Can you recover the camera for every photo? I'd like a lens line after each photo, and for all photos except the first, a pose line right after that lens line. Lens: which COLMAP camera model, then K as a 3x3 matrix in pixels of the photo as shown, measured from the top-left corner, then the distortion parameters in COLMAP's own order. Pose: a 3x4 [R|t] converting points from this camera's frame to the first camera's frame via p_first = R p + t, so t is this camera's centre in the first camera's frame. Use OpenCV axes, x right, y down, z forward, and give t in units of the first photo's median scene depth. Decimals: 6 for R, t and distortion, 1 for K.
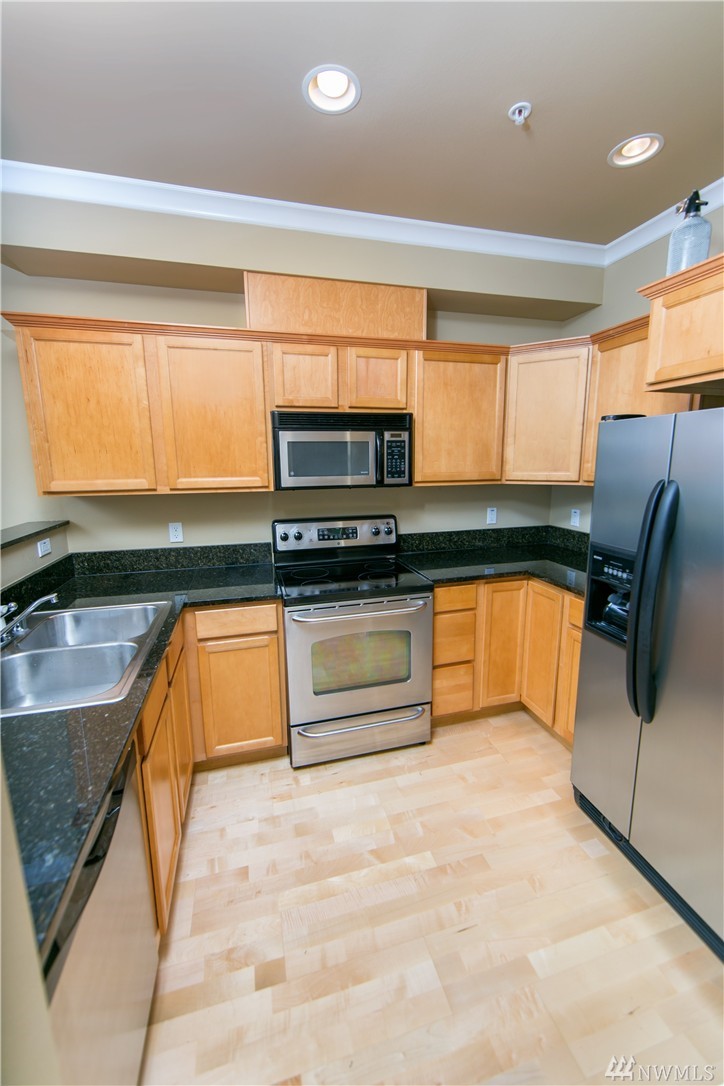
lens RADIAL K [[427.8, 0, 364.8], [0, 427.8, 536.1], [0, 0, 1]] dist [-0.001119, 0.000166]
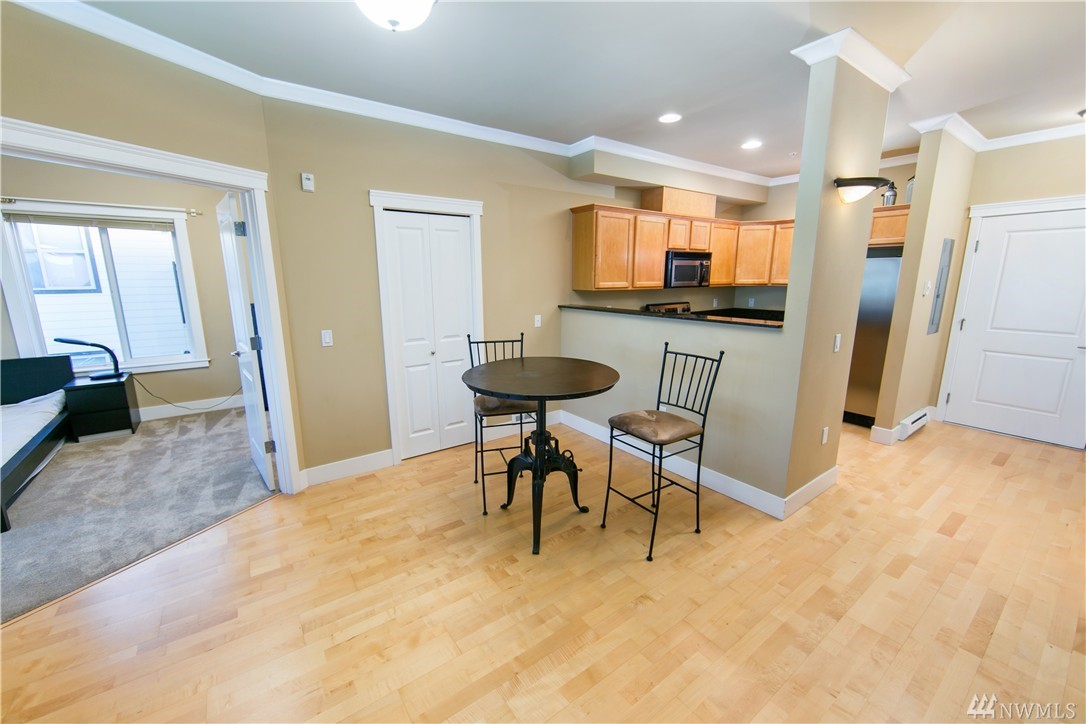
lens RADIAL K [[426.8, 0, 533.1], [0, 426.8, 361.7], [0, 0, 1]] dist [-0.000140, 0.000075]
pose [[0.939324, -0.062989, 0.337199, -1.498714], [0.055471, 0.997951, 0.031897, 0.144388], [-0.338517, -0.011257, 0.940893, -0.726190]]
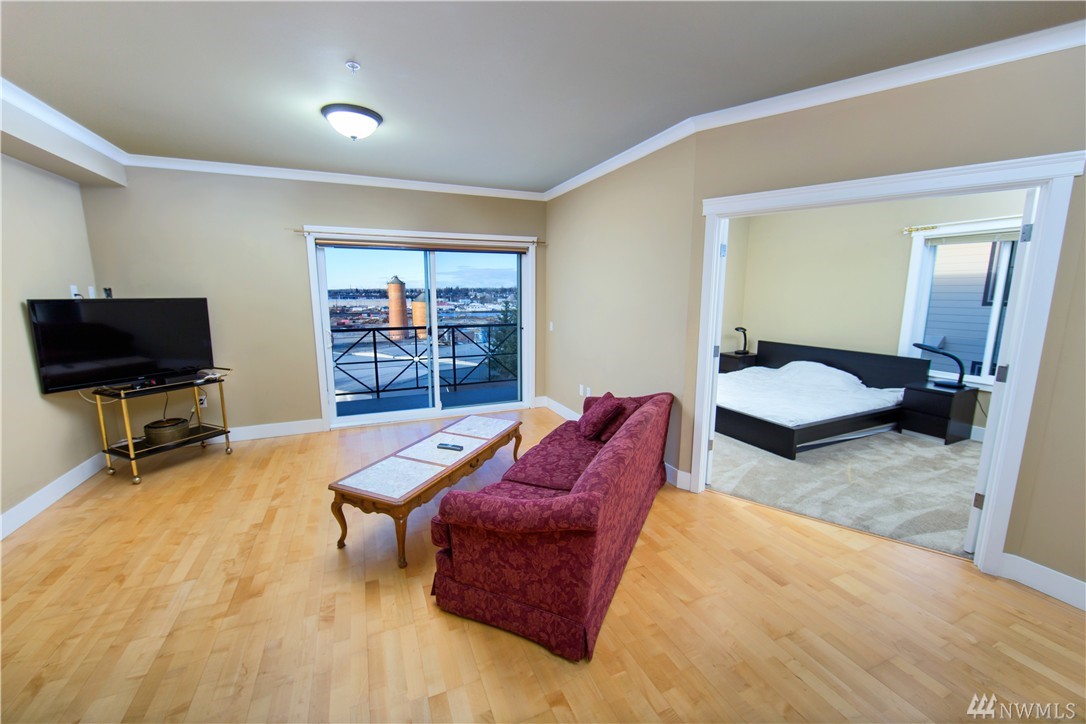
lens RADIAL K [[425.9, 0, 534.1], [0, 425.9, 361.2], [0, 0, 1]] dist [-0.002744, -0.000272]
pose [[0.123120, 0.168410, -0.977998, -1.002876], [-0.171099, 0.974340, 0.146241, 0.098850], [0.977531, 0.149330, 0.148775, -0.509501]]
